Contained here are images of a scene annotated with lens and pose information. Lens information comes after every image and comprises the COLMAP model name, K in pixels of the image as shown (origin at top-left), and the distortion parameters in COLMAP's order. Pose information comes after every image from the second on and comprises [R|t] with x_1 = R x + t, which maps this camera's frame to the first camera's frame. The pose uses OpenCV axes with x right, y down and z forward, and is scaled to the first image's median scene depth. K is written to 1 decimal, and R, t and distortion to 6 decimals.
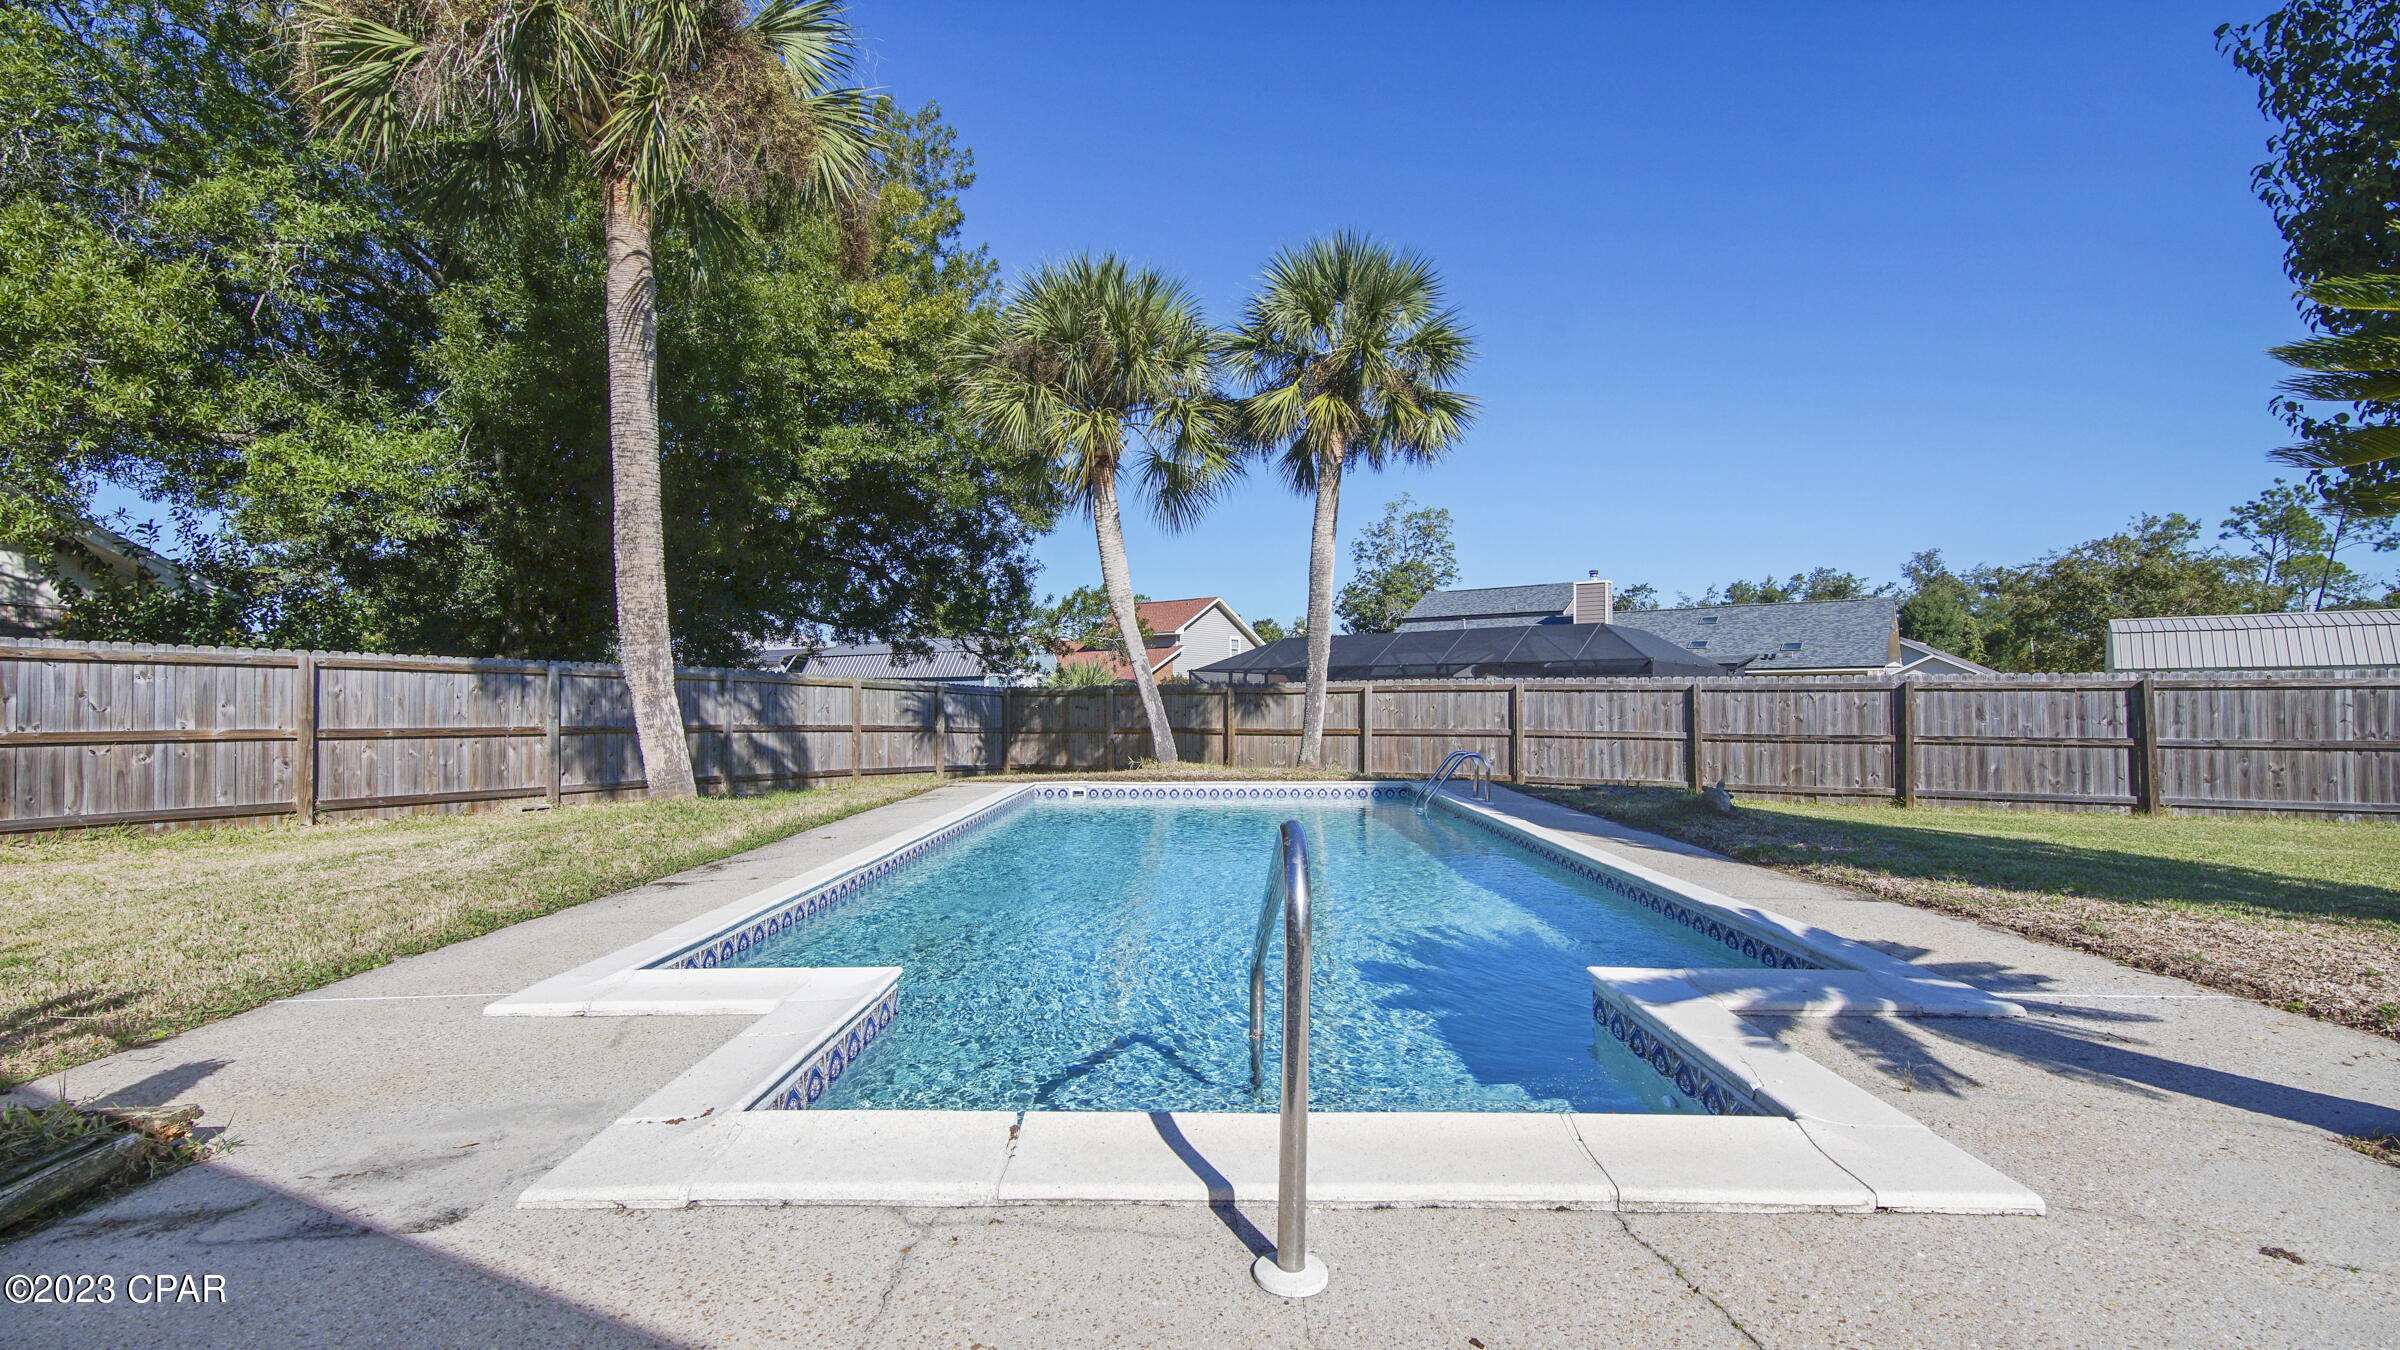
lens RADIAL K [[1051.8, 0, 1193.9], [0, 1051.8, 684.7], [0, 0, 1]] dist [0.031485, -0.019003]
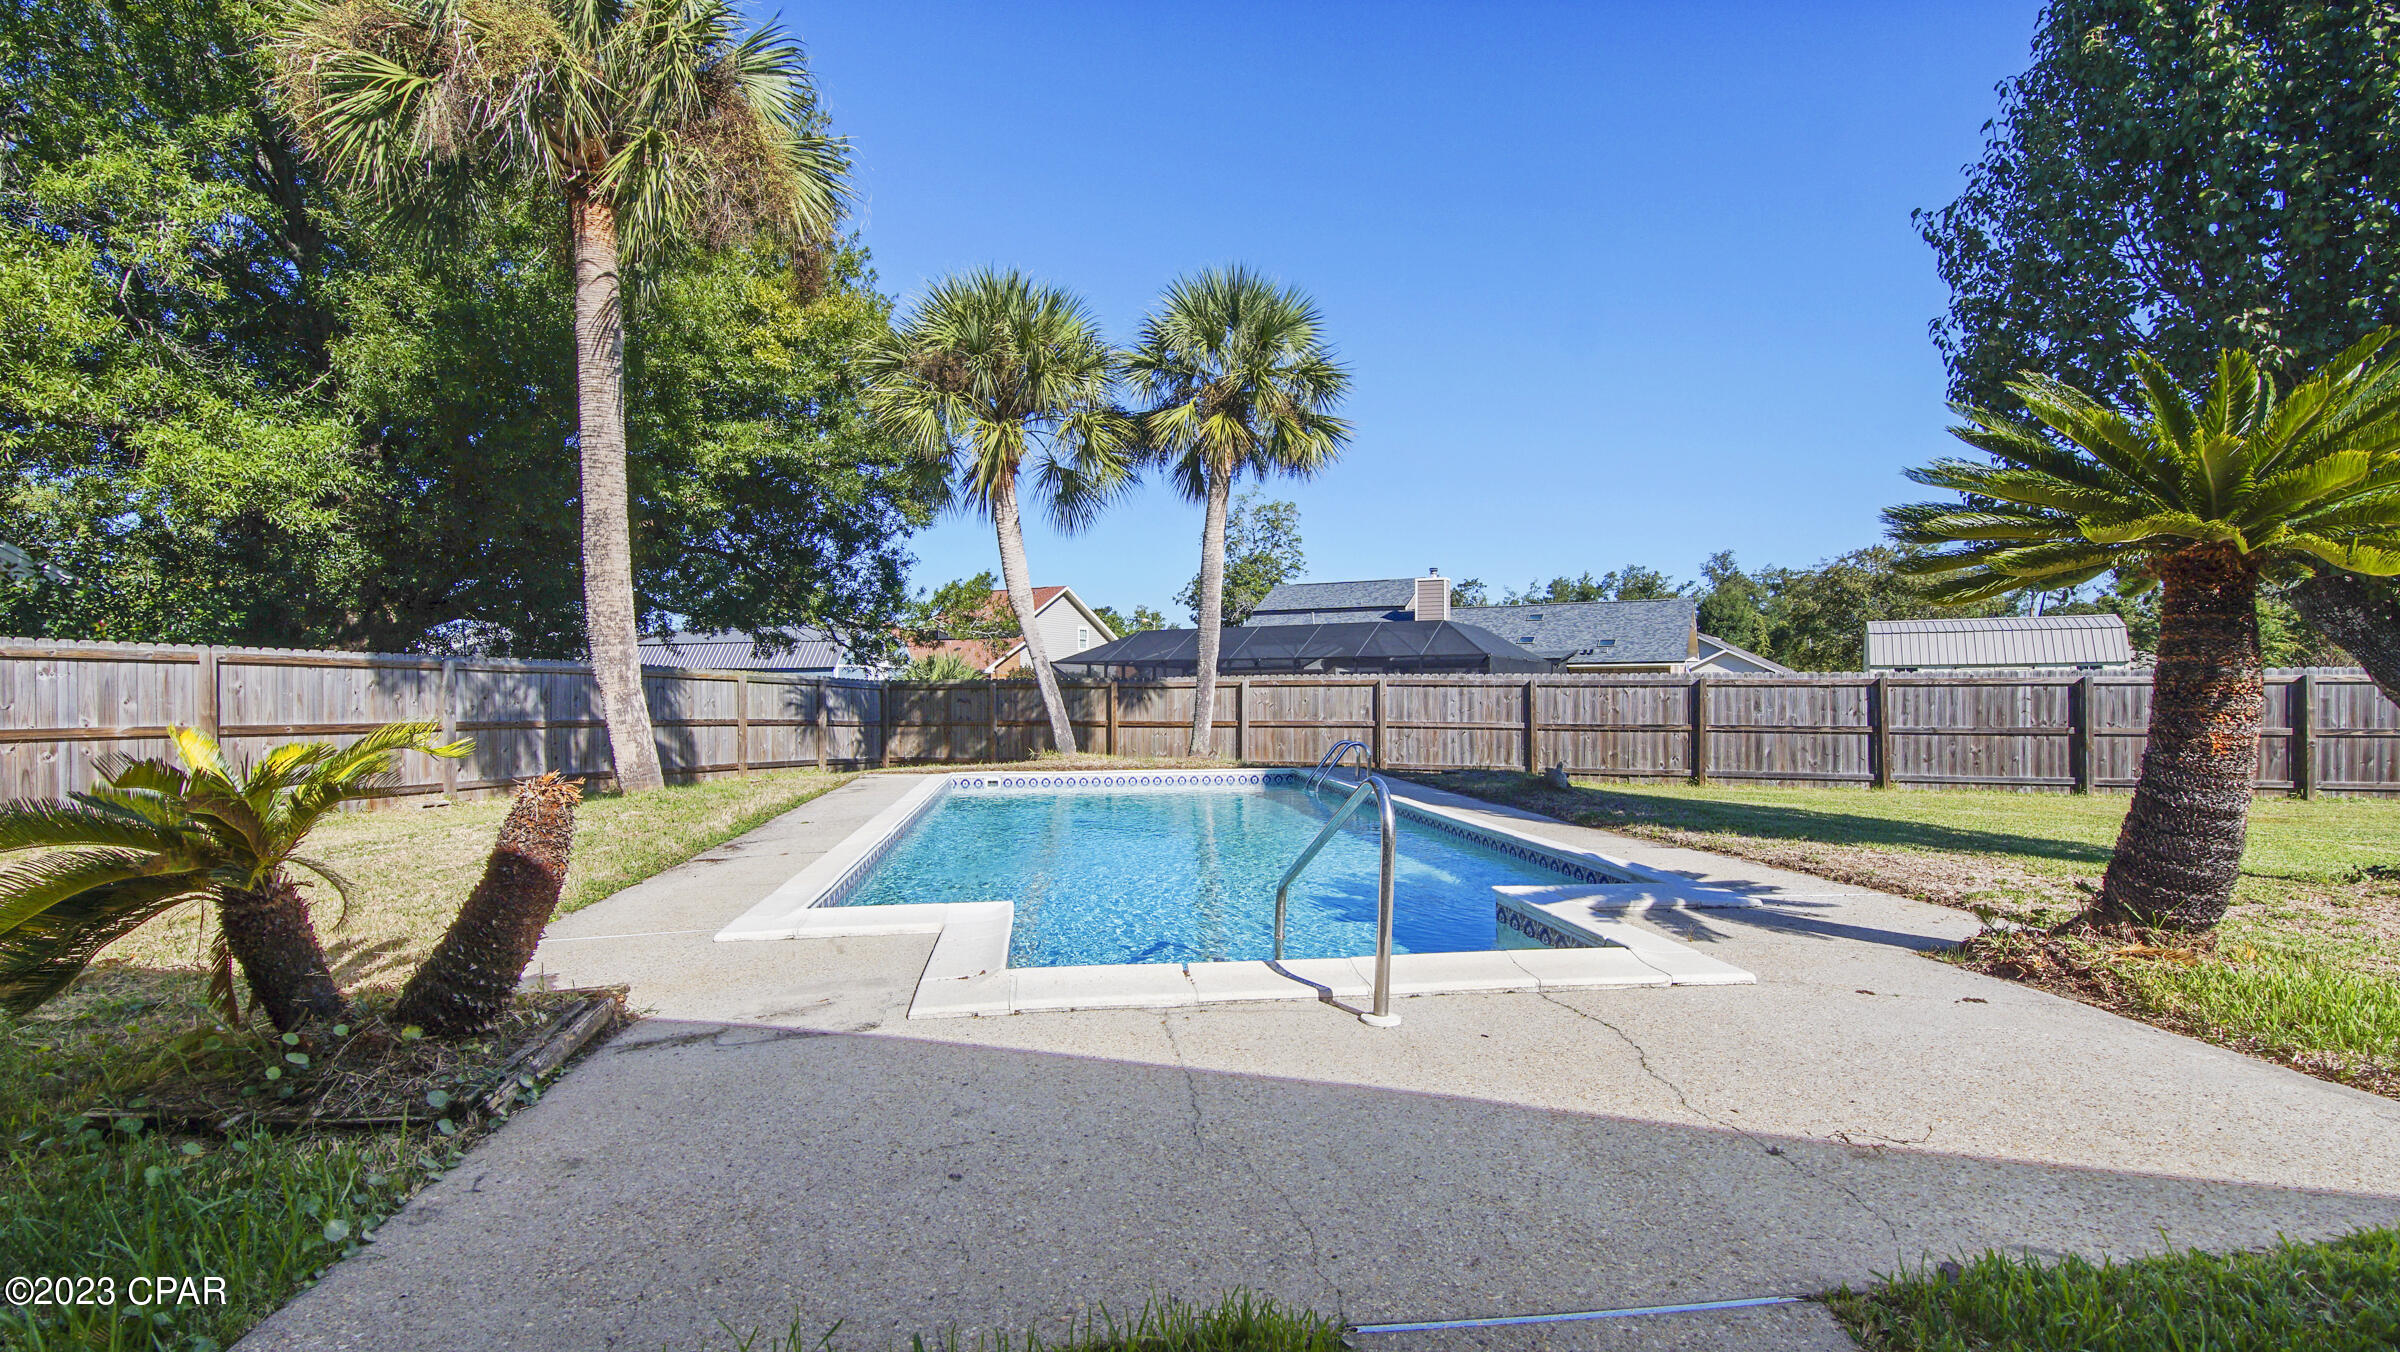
lens RADIAL K [[1085.8, 0, 1203.0], [0, 1085.8, 691.1], [0, 0, 1]] dist [0.020453, -0.000219]
pose [[0.987225, 0.000470, 0.159331, -0.064906], [-0.002886, 0.999884, 0.014934, -0.005630], [-0.159306, -0.015203, 0.987112, -0.102527]]
